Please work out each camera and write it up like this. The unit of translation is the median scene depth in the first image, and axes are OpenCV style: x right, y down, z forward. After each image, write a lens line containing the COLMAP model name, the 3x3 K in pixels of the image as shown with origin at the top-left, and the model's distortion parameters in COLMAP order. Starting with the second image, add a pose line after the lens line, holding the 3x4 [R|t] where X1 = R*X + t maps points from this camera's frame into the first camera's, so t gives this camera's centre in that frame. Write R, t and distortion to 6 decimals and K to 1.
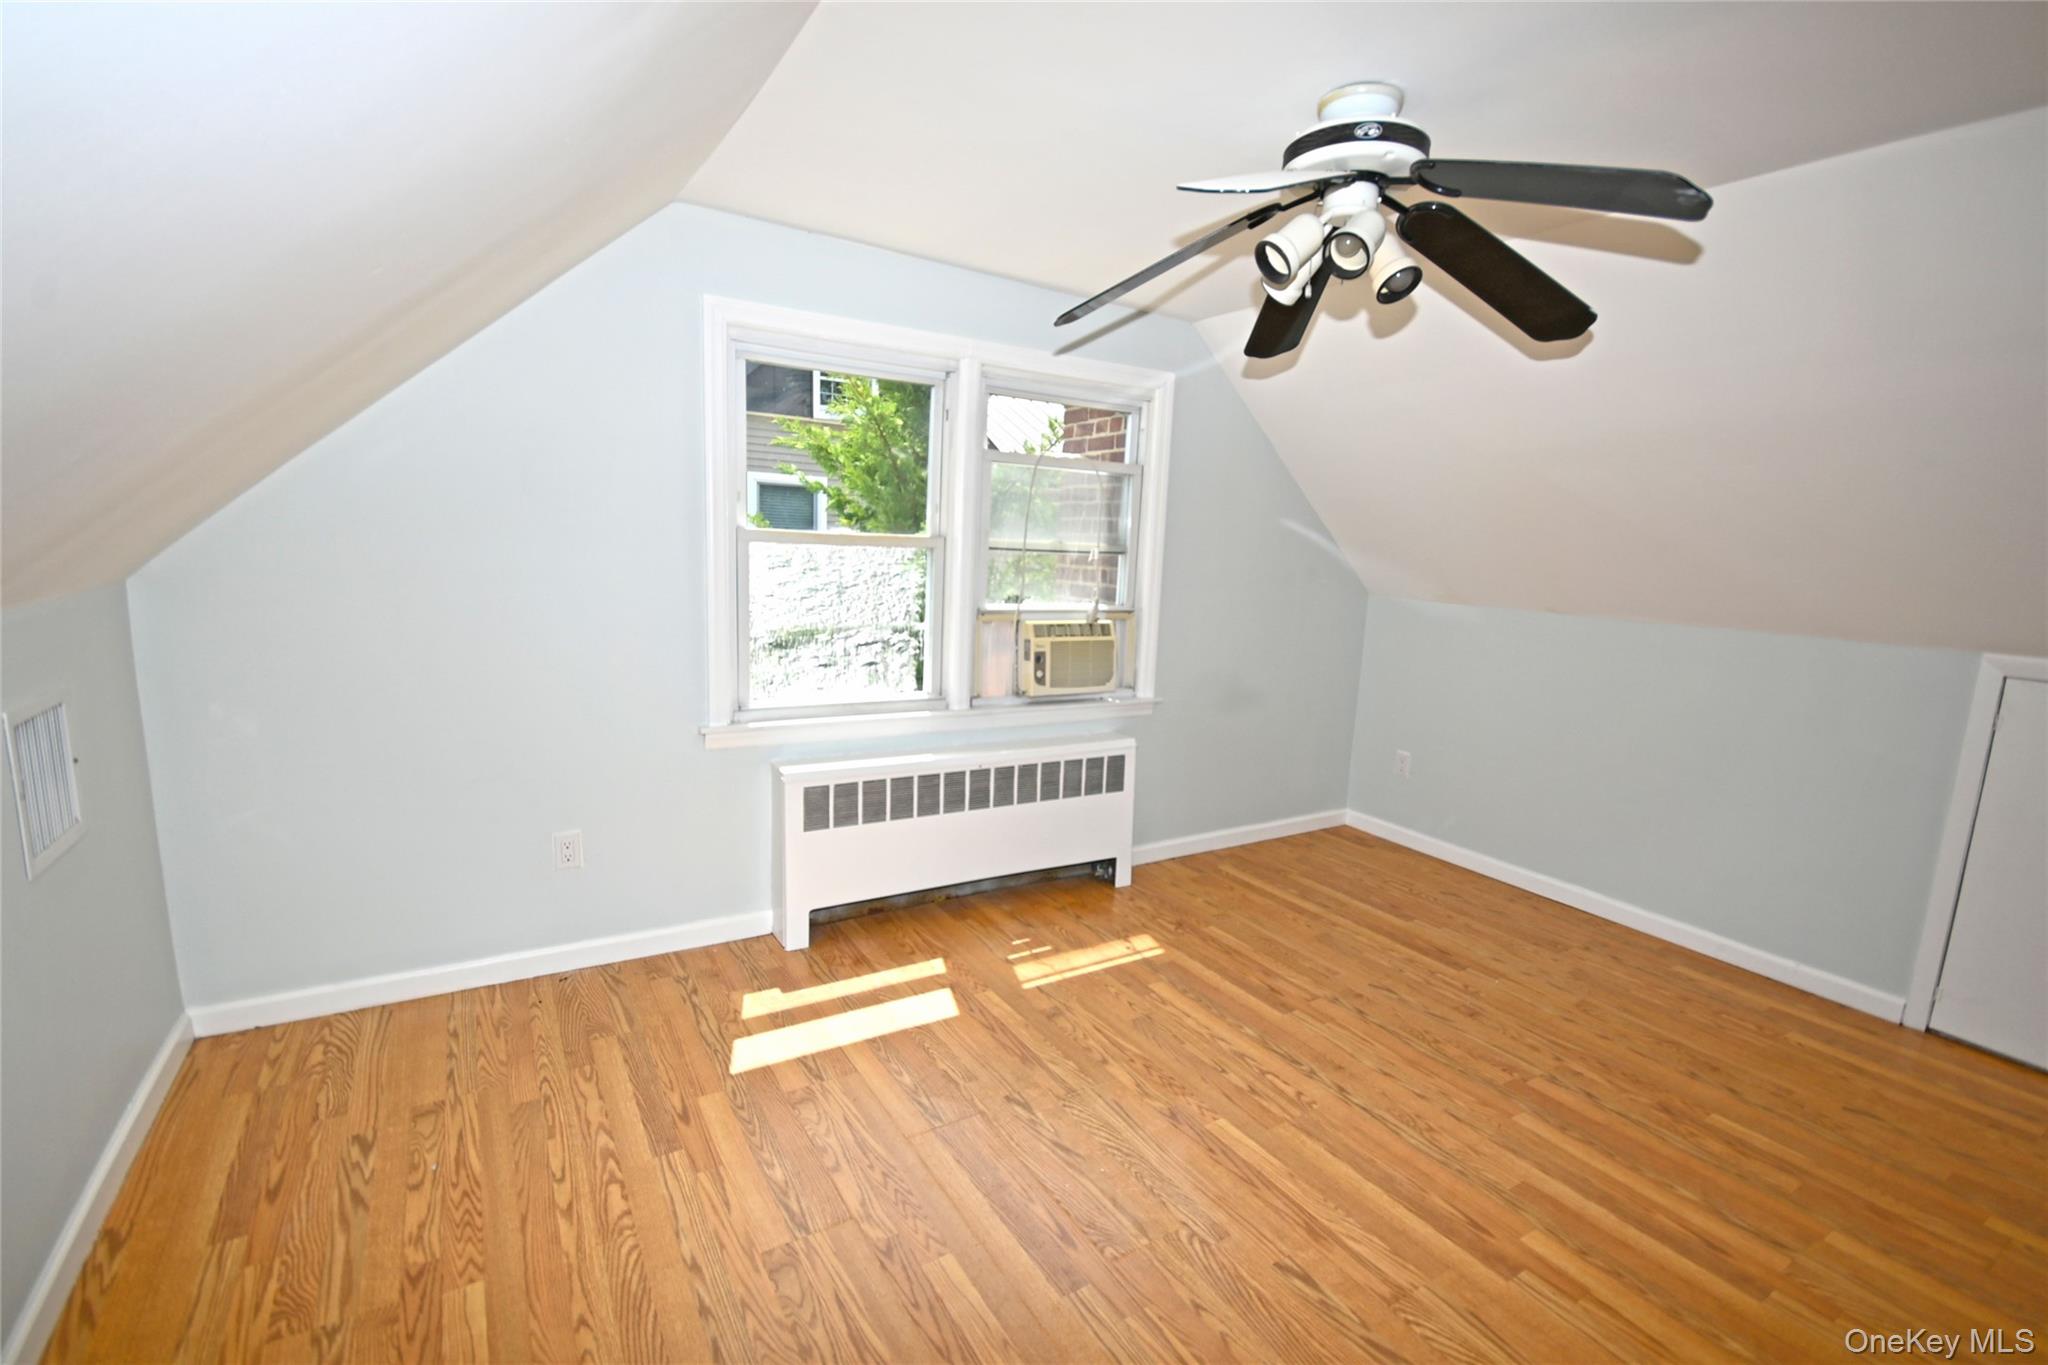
lens RADIAL K [[902.6, 0, 1049.7], [0, 902.6, 672.6], [0, 0, 1]] dist [0.004277, -0.006986]
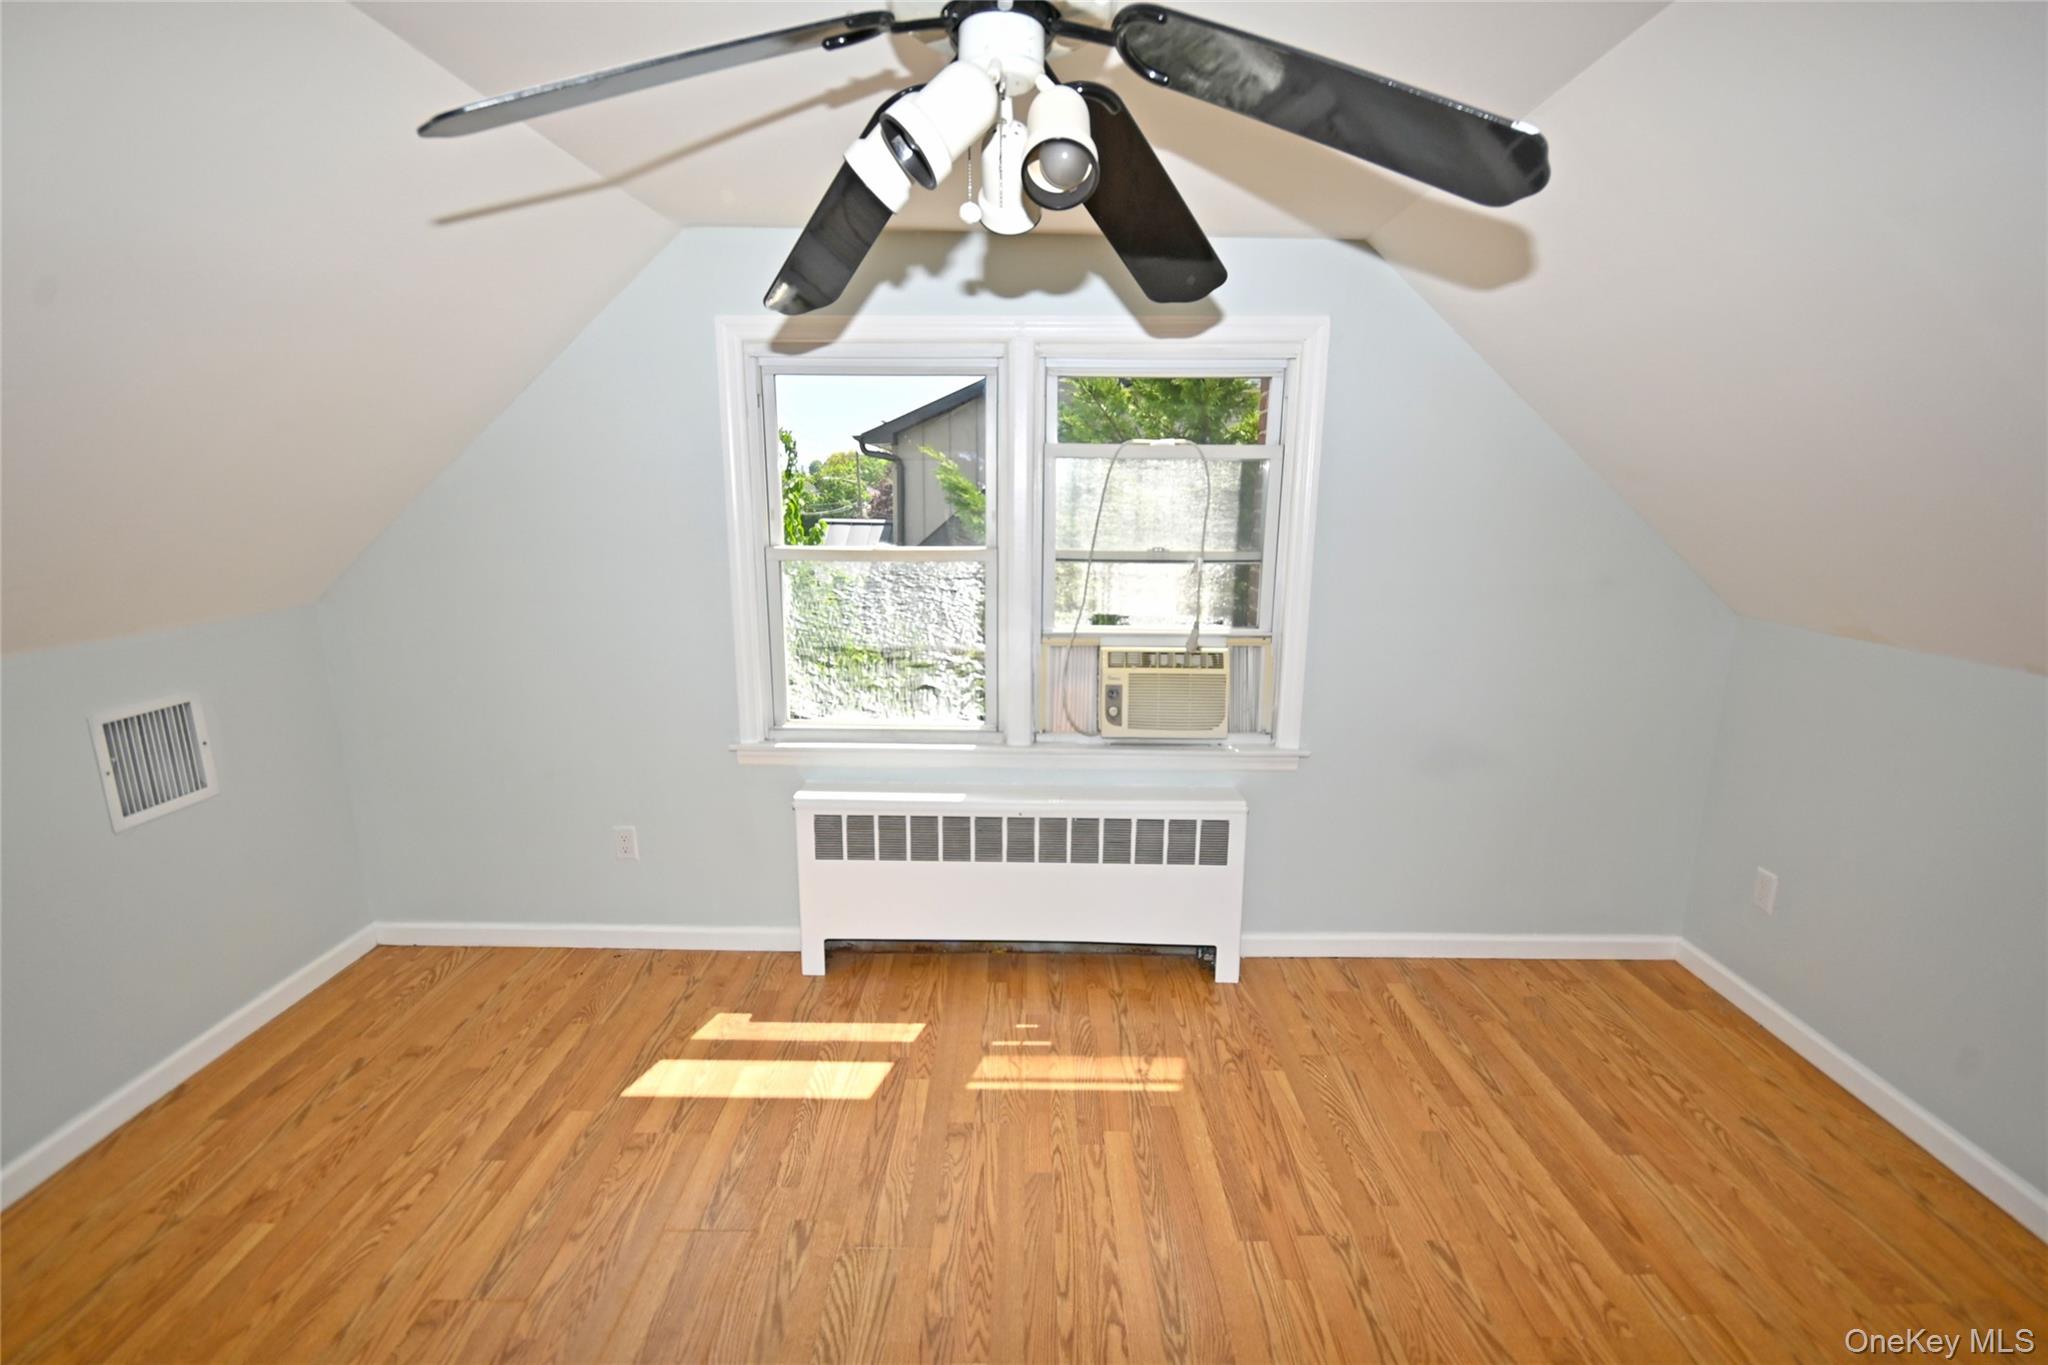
lens RADIAL K [[902.6, 0, 1035.6], [0, 902.6, 683.2], [0, 0, 1]] dist [0.004277, -0.006986]
pose [[0.843534, 0.070253, -0.532461, 0.414203], [-0.047822, 0.997295, 0.055822, -0.075628], [0.534942, -0.021625, 0.844612, 0.293337]]
